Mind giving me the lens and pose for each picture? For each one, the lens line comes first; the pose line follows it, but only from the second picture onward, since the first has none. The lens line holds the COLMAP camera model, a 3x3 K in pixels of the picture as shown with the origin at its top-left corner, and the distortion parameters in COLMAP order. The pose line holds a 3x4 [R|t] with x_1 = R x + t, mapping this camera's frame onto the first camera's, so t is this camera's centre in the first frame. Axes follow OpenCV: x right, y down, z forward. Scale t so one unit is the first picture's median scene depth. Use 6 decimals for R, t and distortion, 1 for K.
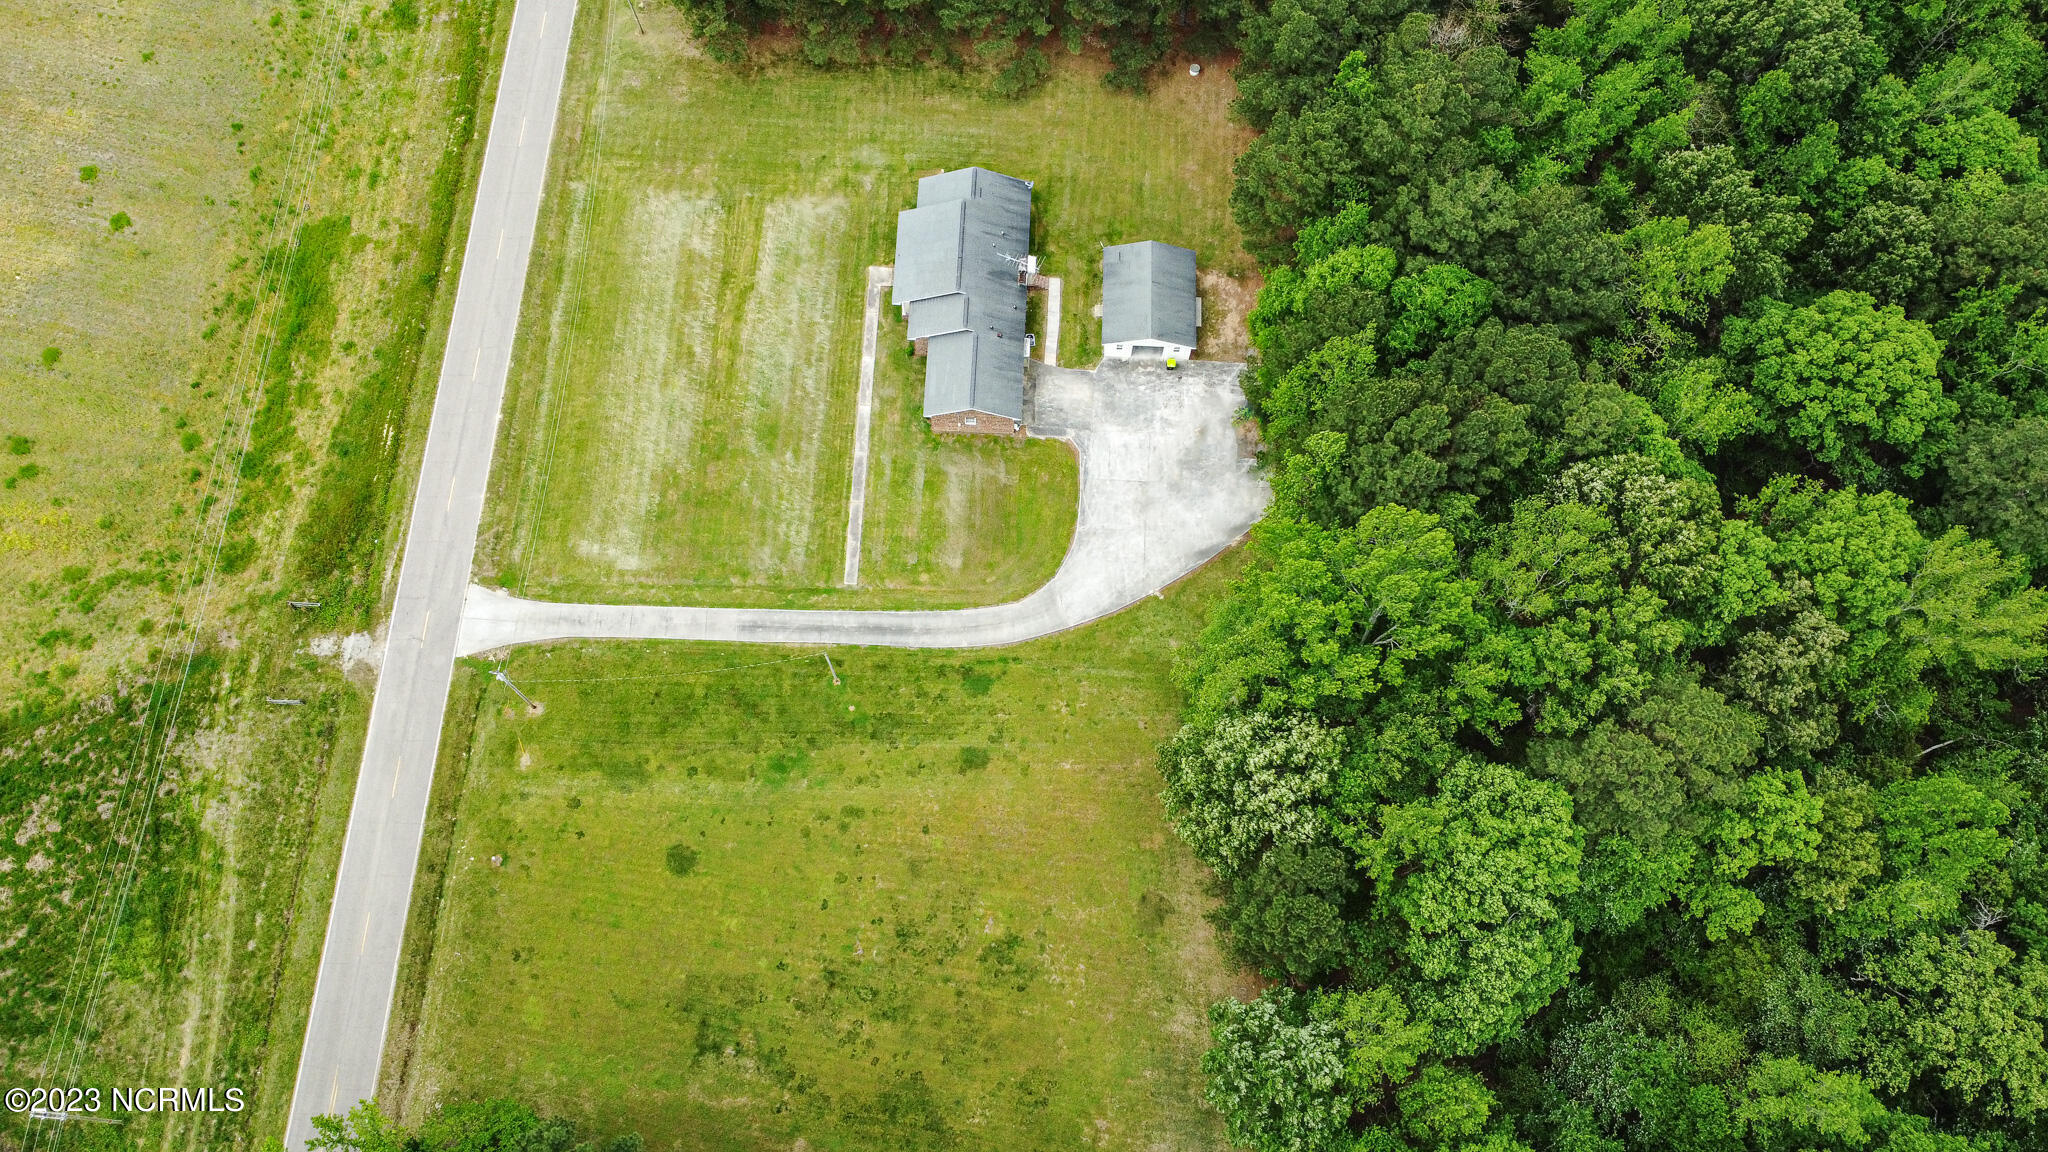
lens RADIAL K [[1554.3, 0, 1025.6], [0, 1554.3, 570.3], [0, 0, 1]] dist [0.009656, -0.027276]
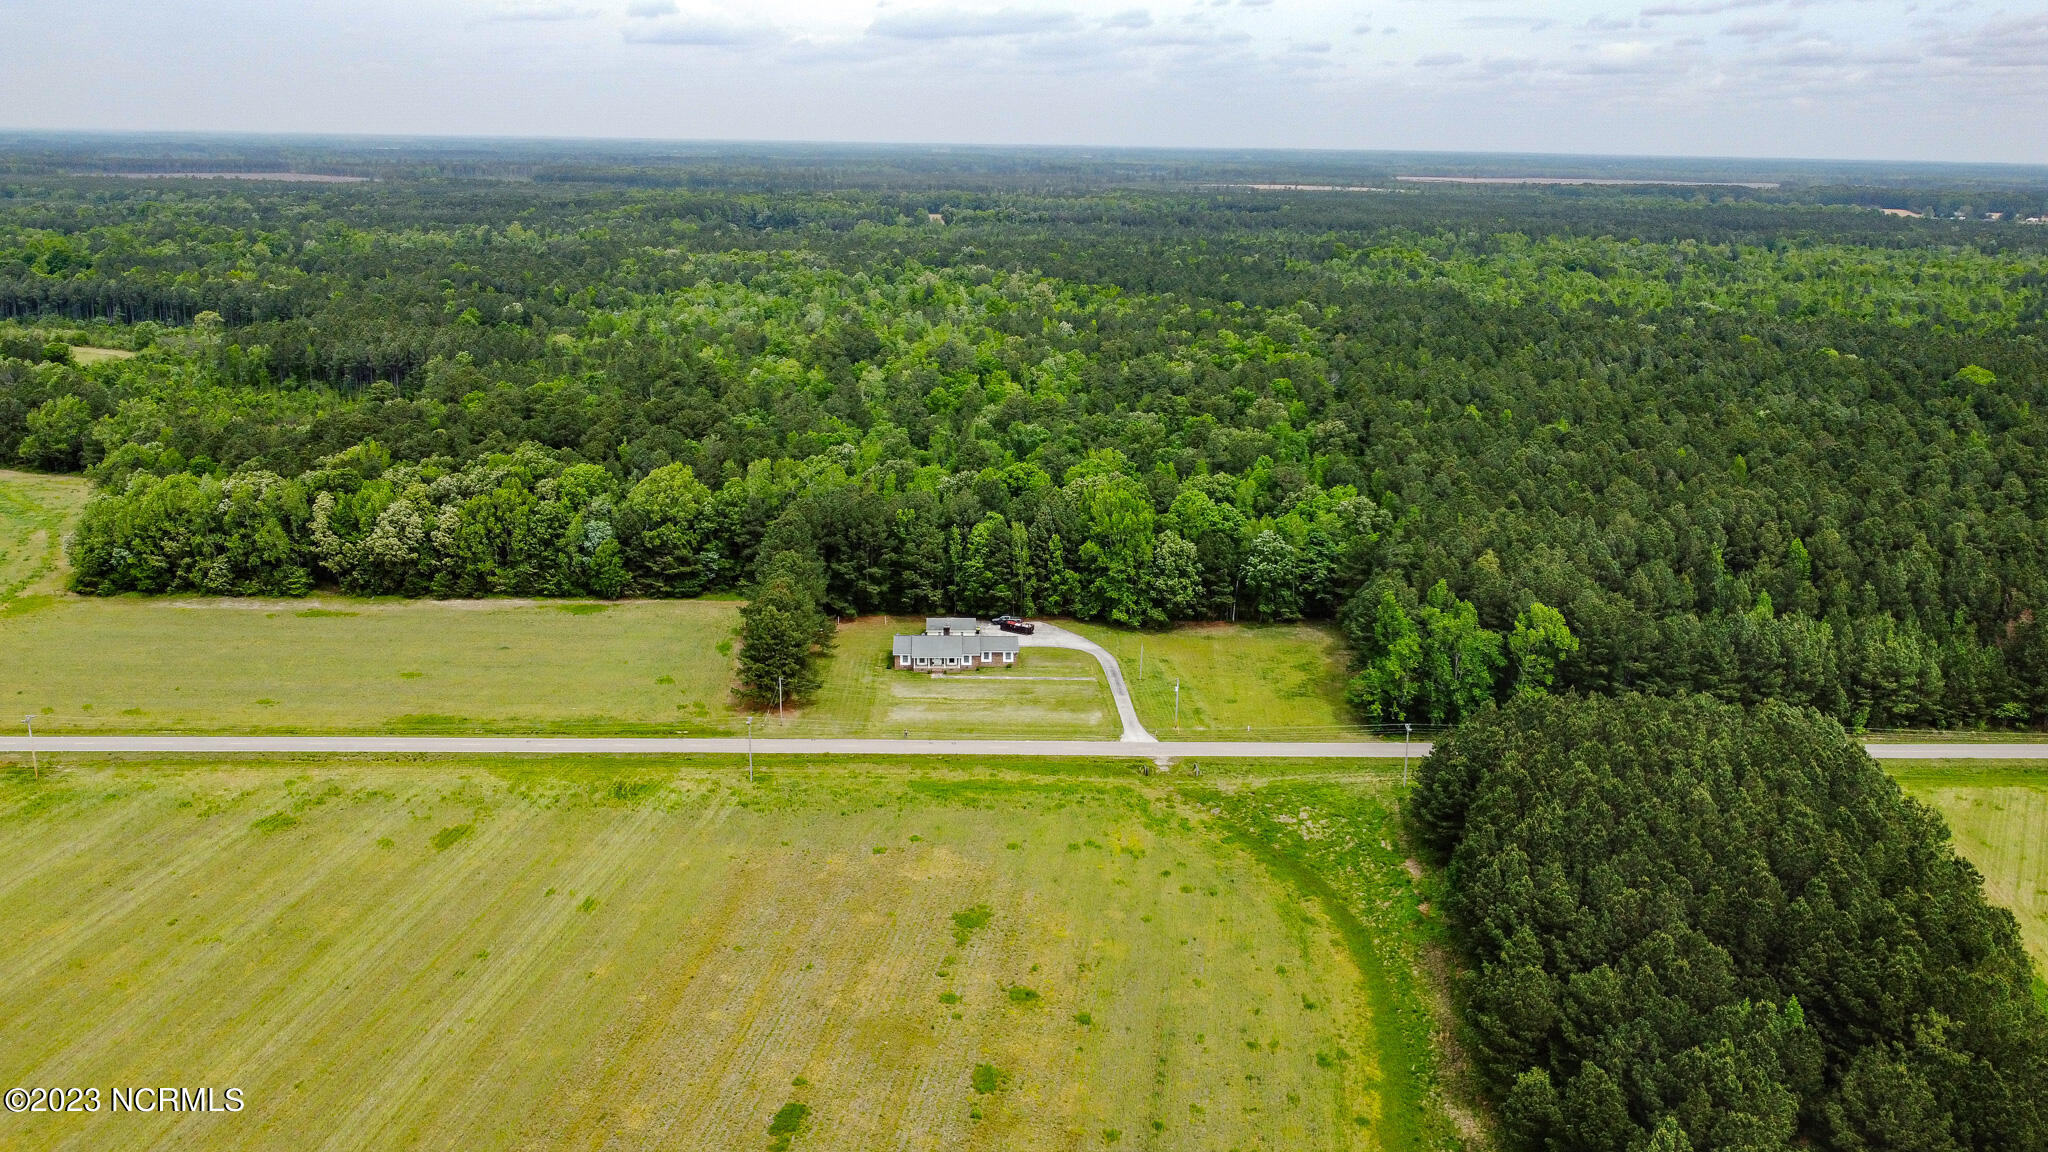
lens RADIAL K [[1554.3, 0, 1017.3], [0, 1554.3, 580.7], [0, 0, 1]] dist [0.009656, -0.027276]
pose [[-0.083309, -0.287599, 0.954121, -2.138099], [0.919166, 0.347688, 0.185060, -0.541388], [-0.384959, 0.892412, 0.235386, 0.371607]]
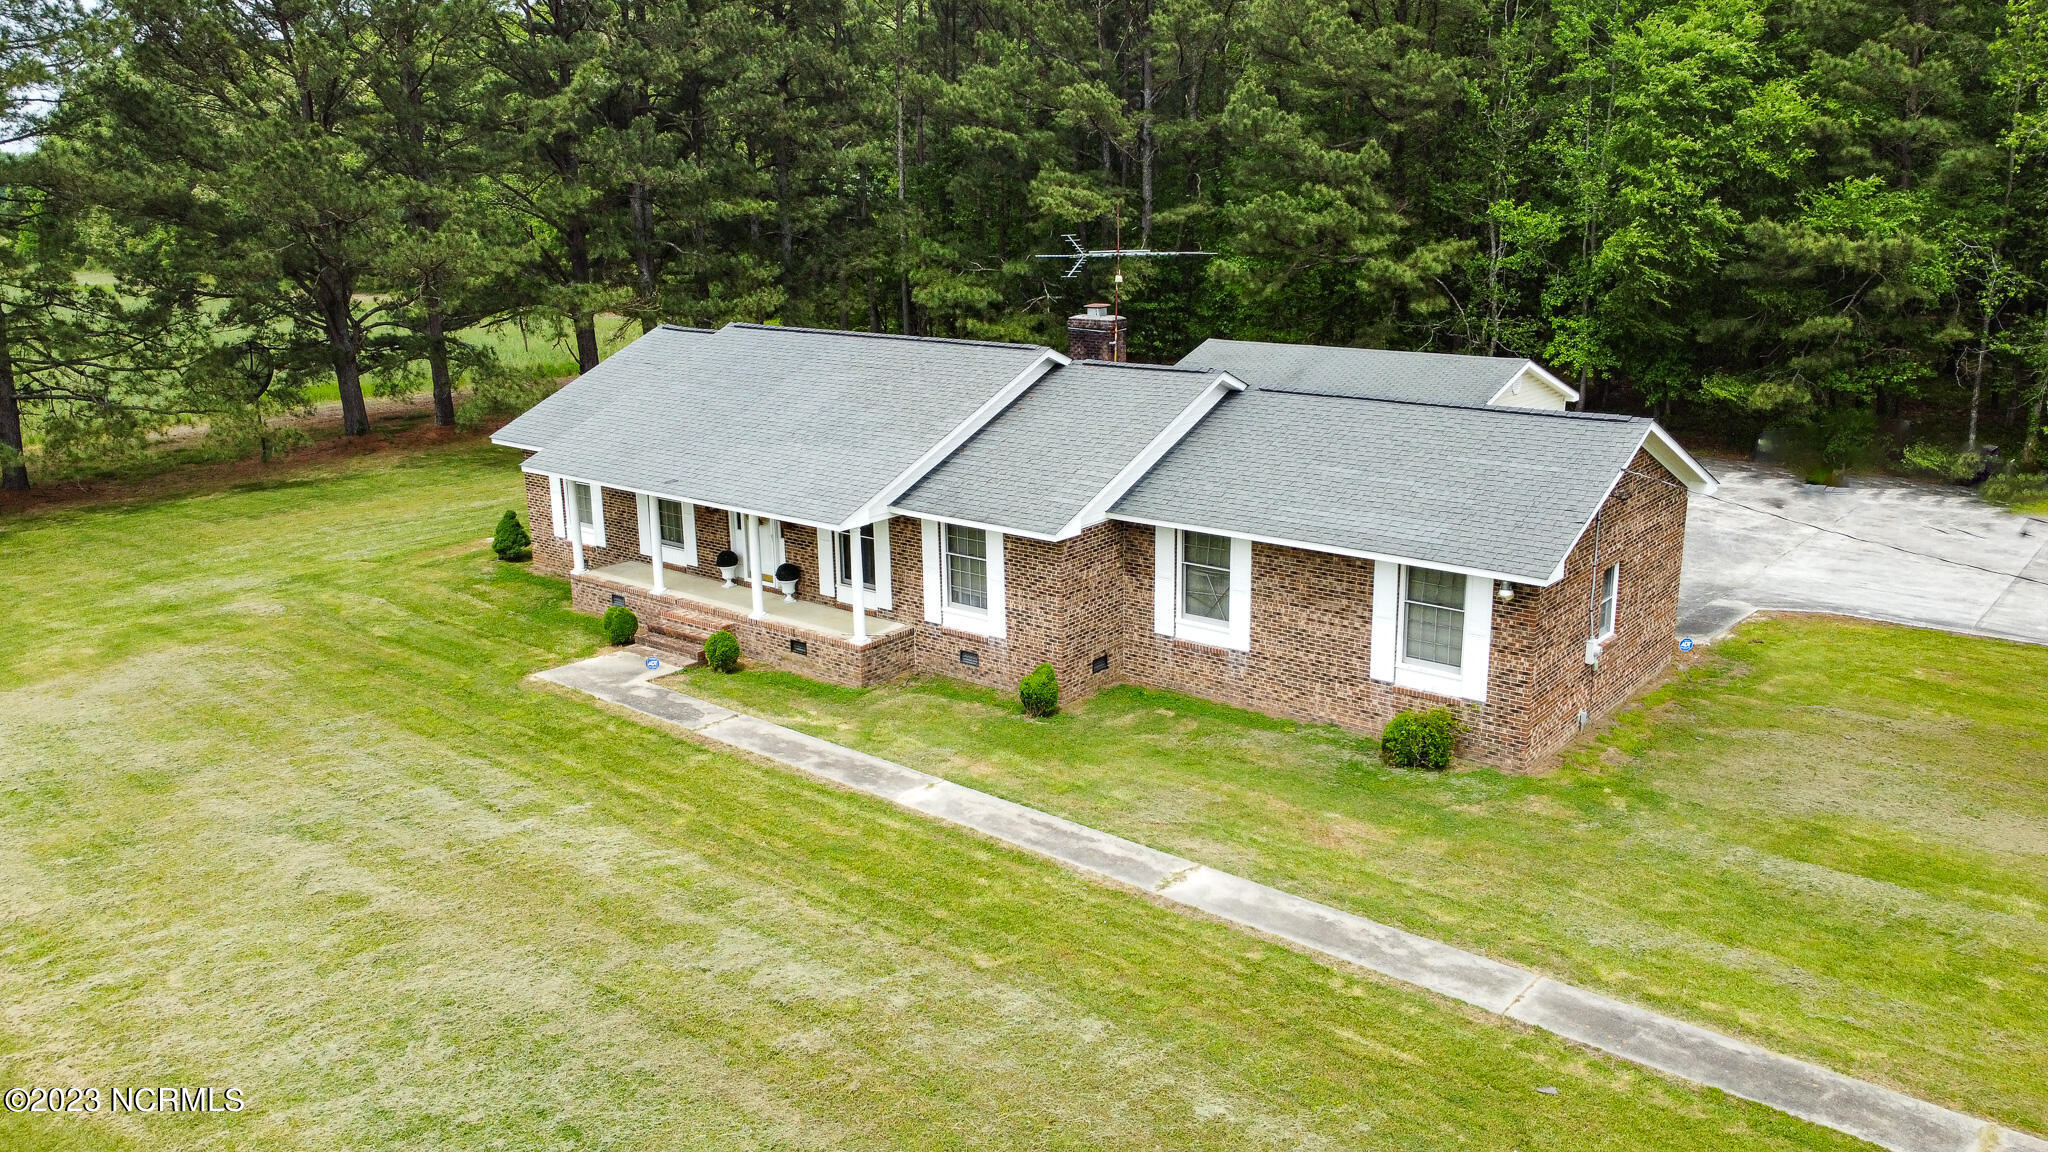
lens RADIAL K [[1554.3, 0, 1006.7], [0, 1554.3, 582.6], [0, 0, 1]] dist [0.009656, -0.027276]
pose [[0.609311, -0.223005, 0.760926, -0.224701], [0.743782, 0.493344, -0.450999, -0.065177], [-0.274823, 0.840762, 0.466467, 0.918511]]
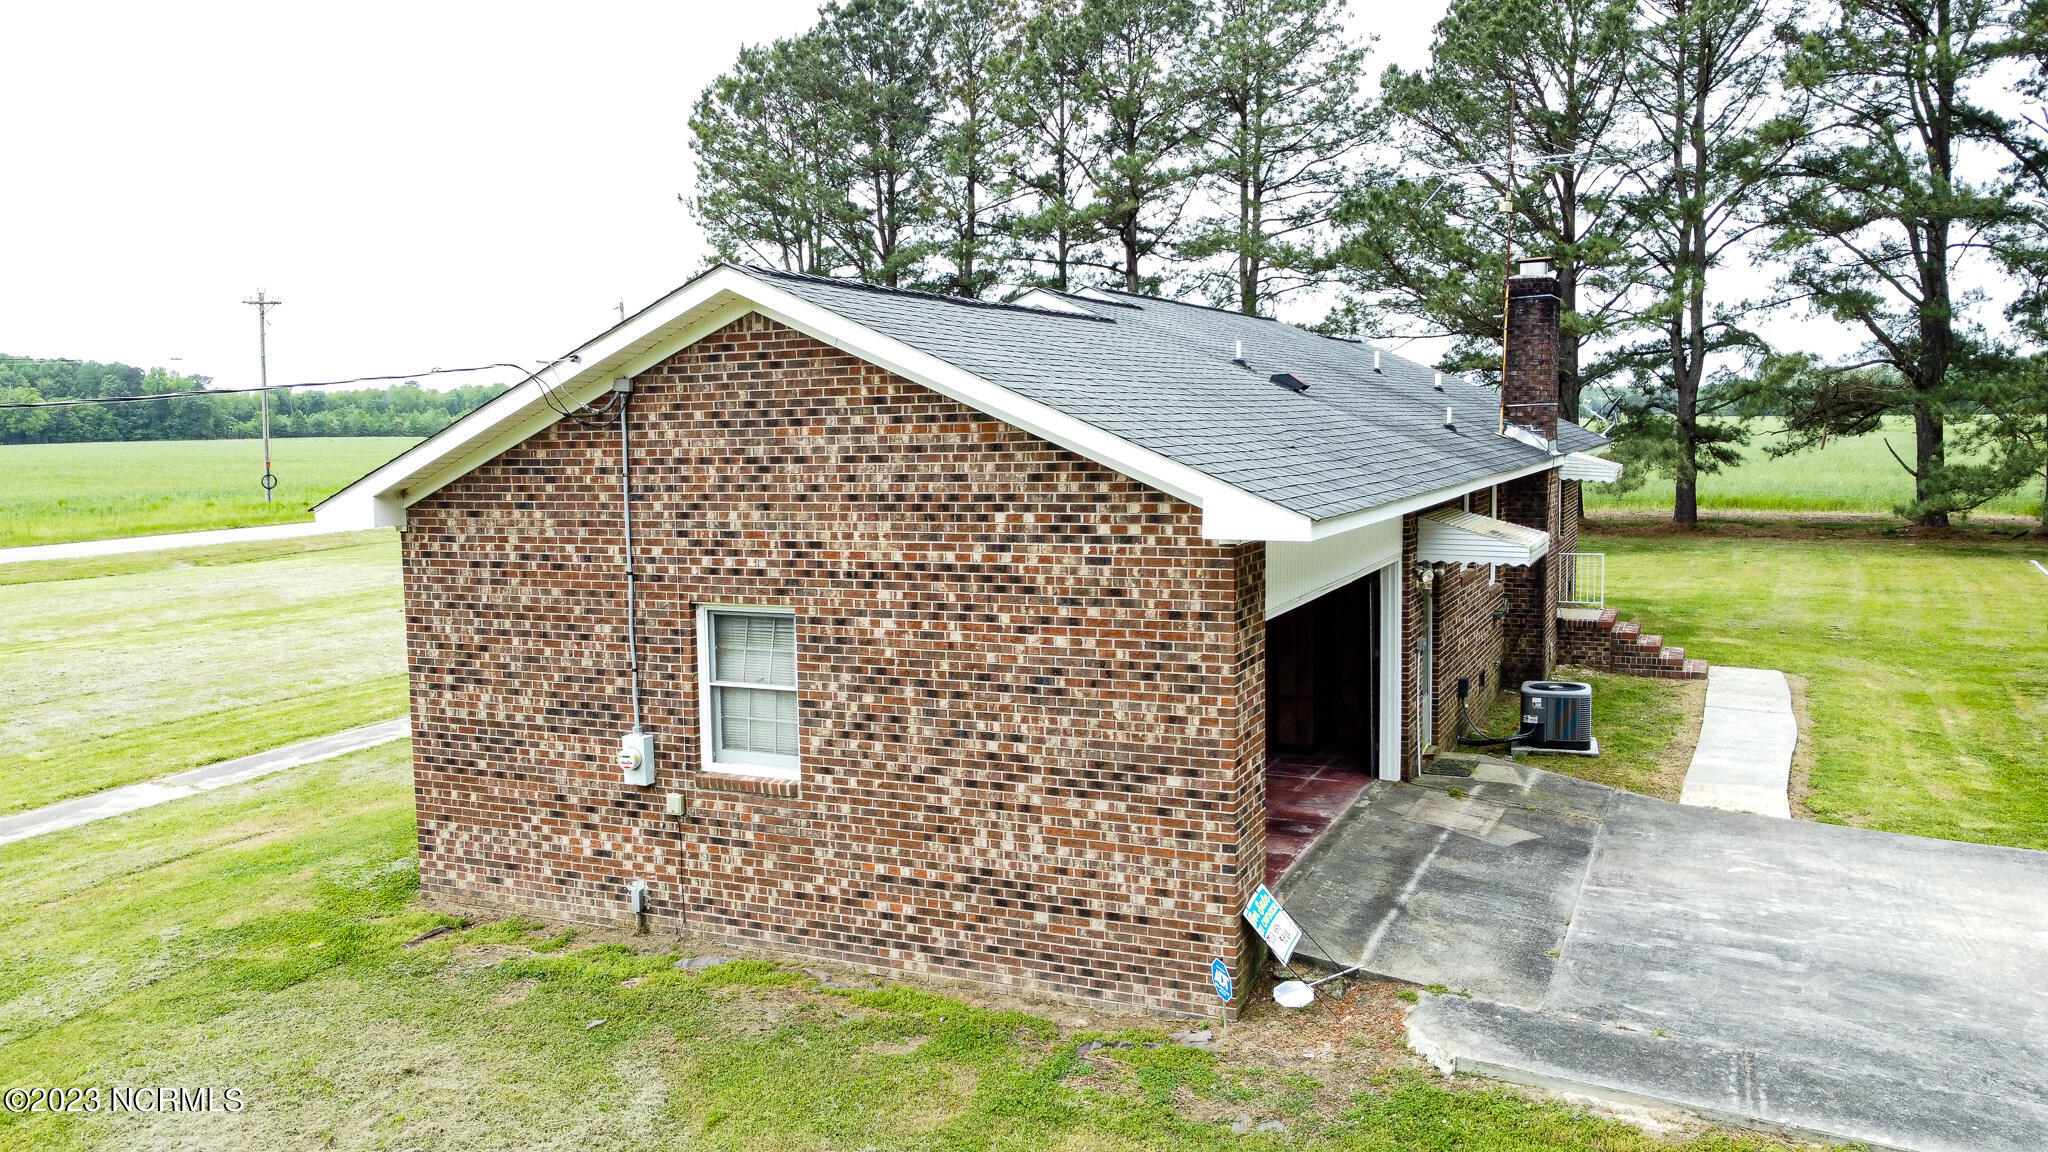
lens RADIAL K [[1554.3, 0, 1012.0], [0, 1554.3, 562.8], [0, 0, 1]] dist [0.009656, -0.027276]
pose [[0.920165, 0.009106, -0.391425, 0.011697], [-0.352152, 0.456212, -0.817227, -0.033528], [0.171131, 0.889825, 0.422997, 0.949414]]
